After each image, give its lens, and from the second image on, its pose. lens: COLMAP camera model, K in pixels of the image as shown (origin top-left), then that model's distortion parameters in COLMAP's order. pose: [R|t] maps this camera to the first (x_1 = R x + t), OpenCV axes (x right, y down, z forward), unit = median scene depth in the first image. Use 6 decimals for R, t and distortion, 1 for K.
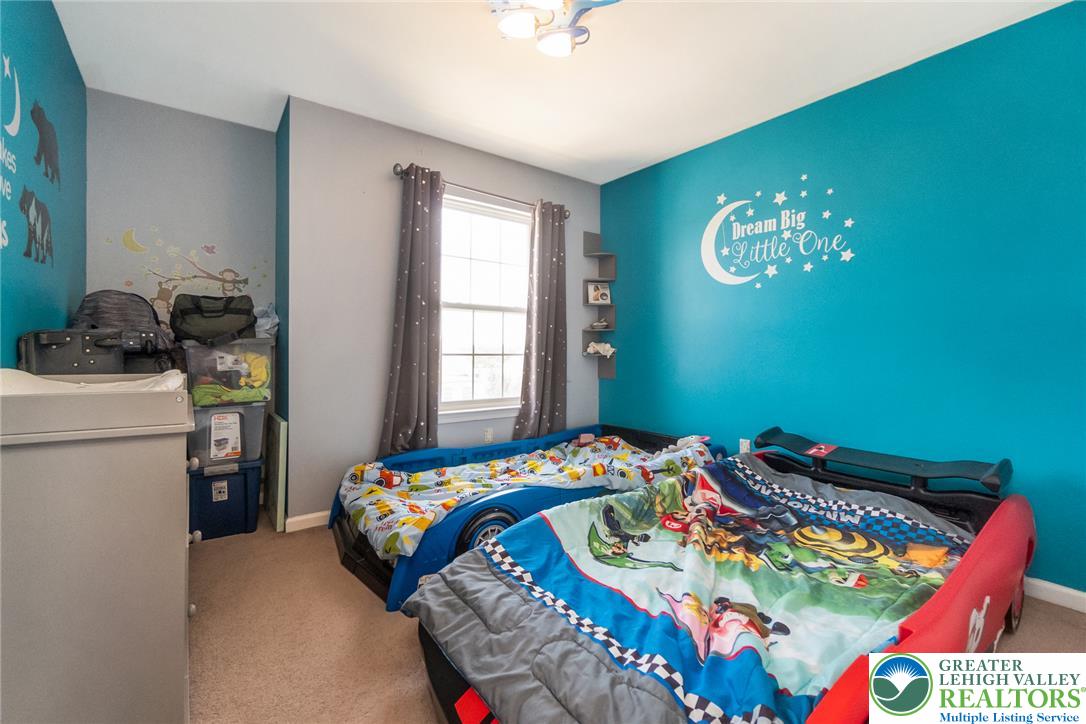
lens RADIAL K [[484.7, 0, 540.8], [0, 484.7, 355.1], [0, 0, 1]] dist [0.003202, -0.002446]
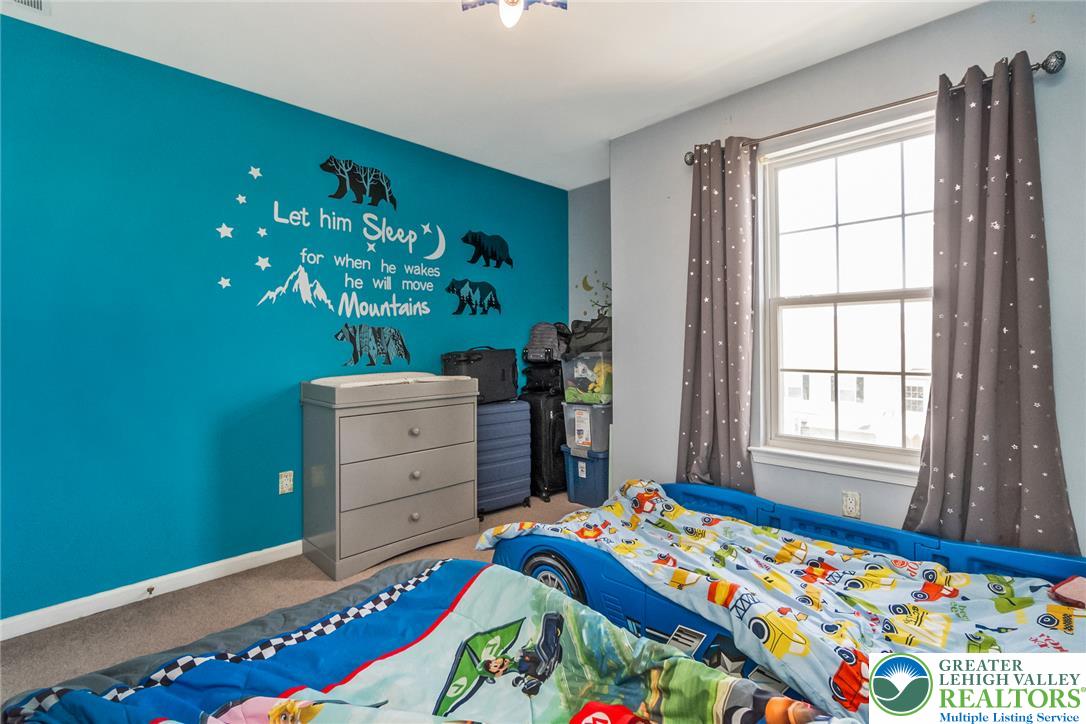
lens RADIAL K [[484.7, 0, 517.0], [0, 484.7, 343.6], [0, 0, 1]] dist [0.003202, -0.002446]
pose [[0.130906, -0.015329, -0.991276, 0.604386], [-0.006328, 0.999847, -0.016297, -0.034811], [0.991375, 0.008406, 0.130789, 0.655242]]
